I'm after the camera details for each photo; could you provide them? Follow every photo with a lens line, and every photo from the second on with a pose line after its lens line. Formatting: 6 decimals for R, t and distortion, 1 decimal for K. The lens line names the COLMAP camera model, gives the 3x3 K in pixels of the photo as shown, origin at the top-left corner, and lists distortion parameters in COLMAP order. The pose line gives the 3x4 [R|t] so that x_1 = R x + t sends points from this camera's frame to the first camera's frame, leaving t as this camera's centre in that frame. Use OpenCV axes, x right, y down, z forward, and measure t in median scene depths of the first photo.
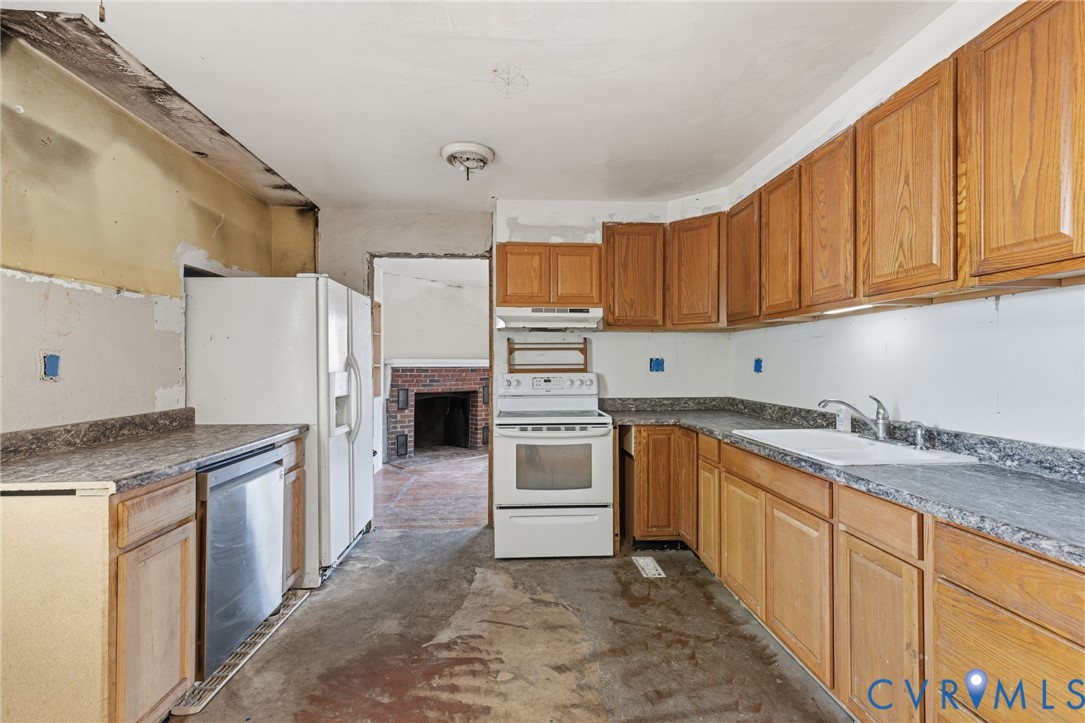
lens RADIAL K [[486.8, 0, 541.8], [0, 486.8, 364.8], [0, 0, 1]] dist [0.006200, -0.001839]
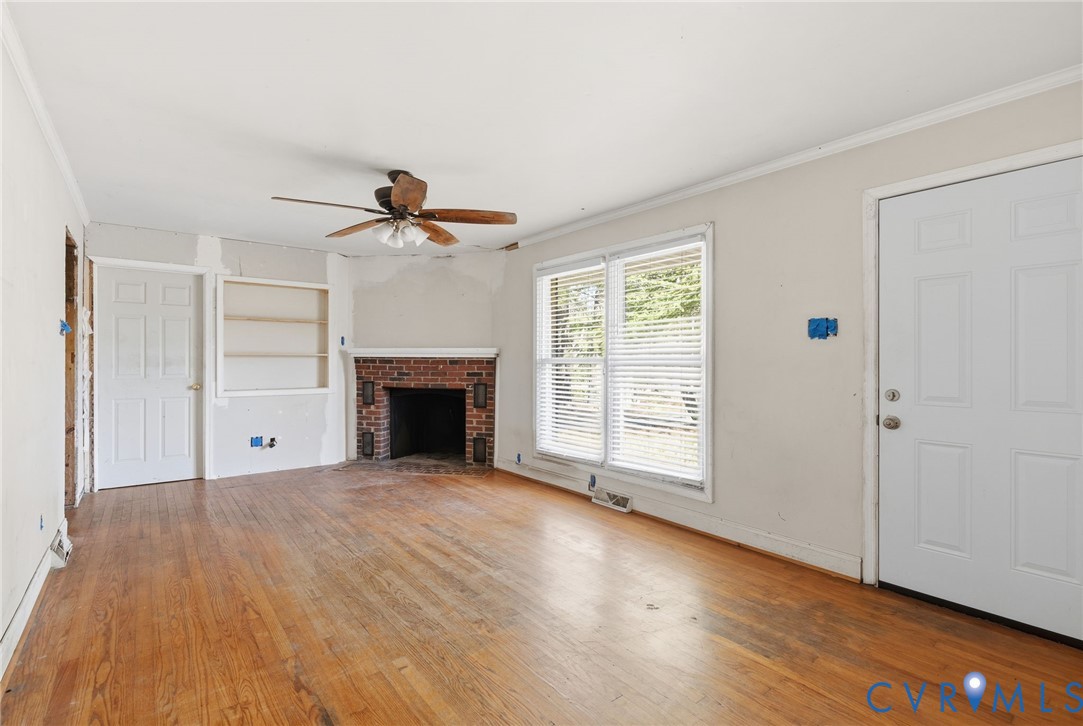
lens RADIAL K [[508.8, 0, 537.6], [0, 508.8, 362.8], [0, 0, 1]] dist [-0.001752, 0.000730]
pose [[0.573230, 0.005822, -0.819374, 1.298443], [-0.007184, 0.999972, 0.002079, 0.021330], [0.819363, 0.004695, 0.573256, 1.420872]]
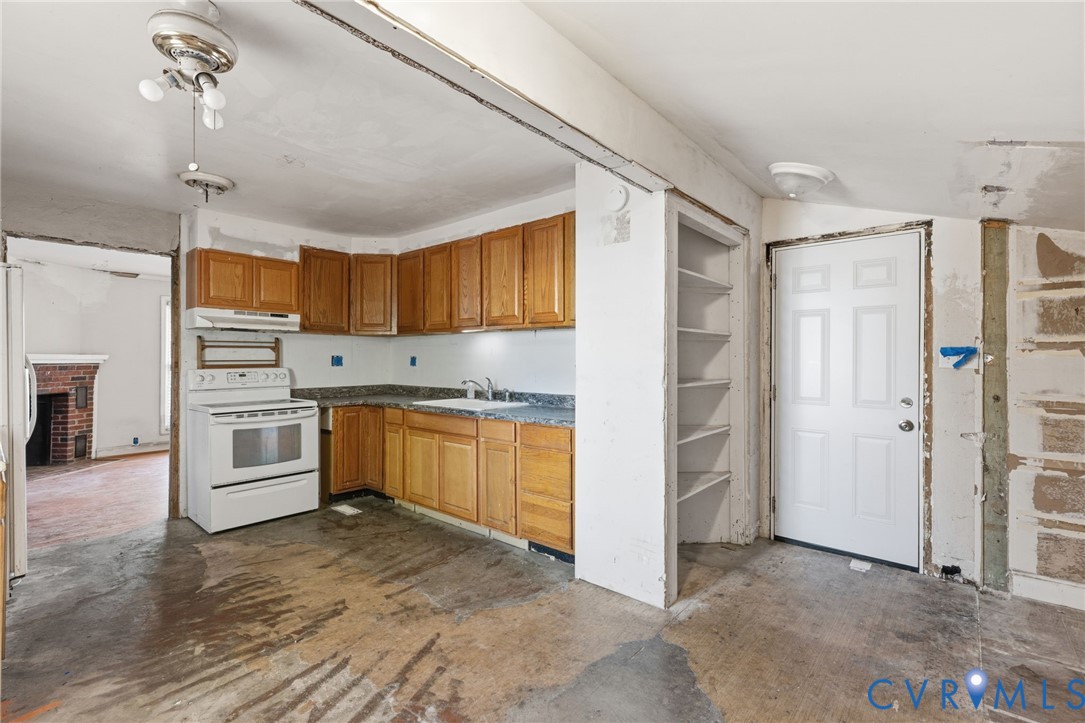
lens RADIAL K [[486.8, 0, 542.1], [0, 486.8, 358.0], [0, 0, 1]] dist [0.006200, -0.001839]
pose [[0.701836, 0.003527, 0.712330, -0.354090], [0.000661, 0.999984, -0.005602, -0.000219], [-0.712338, 0.004402, 0.701822, -0.327730]]
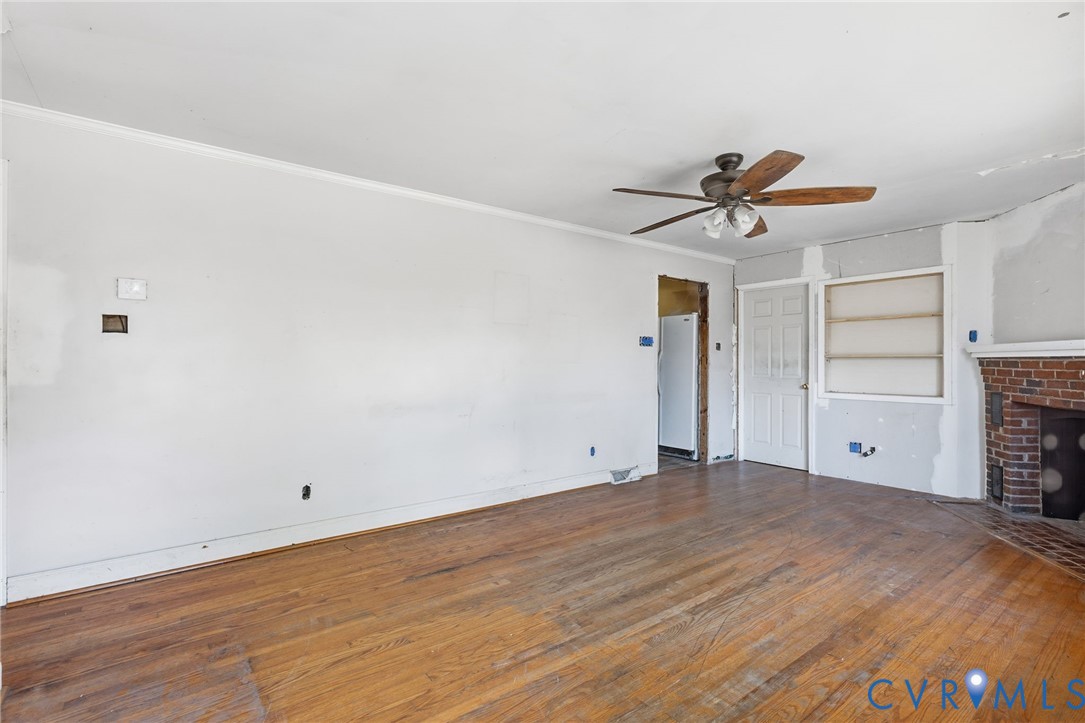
lens RADIAL K [[509.7, 0, 543.8], [0, 509.7, 363.8], [0, 0, 1]] dist [-0.001752, 0.000730]
pose [[-0.827508, -0.001691, -0.561452, 1.108870], [-0.006394, 0.999959, 0.006411, 0.023901], [0.561418, 0.008895, -0.827485, 2.397775]]
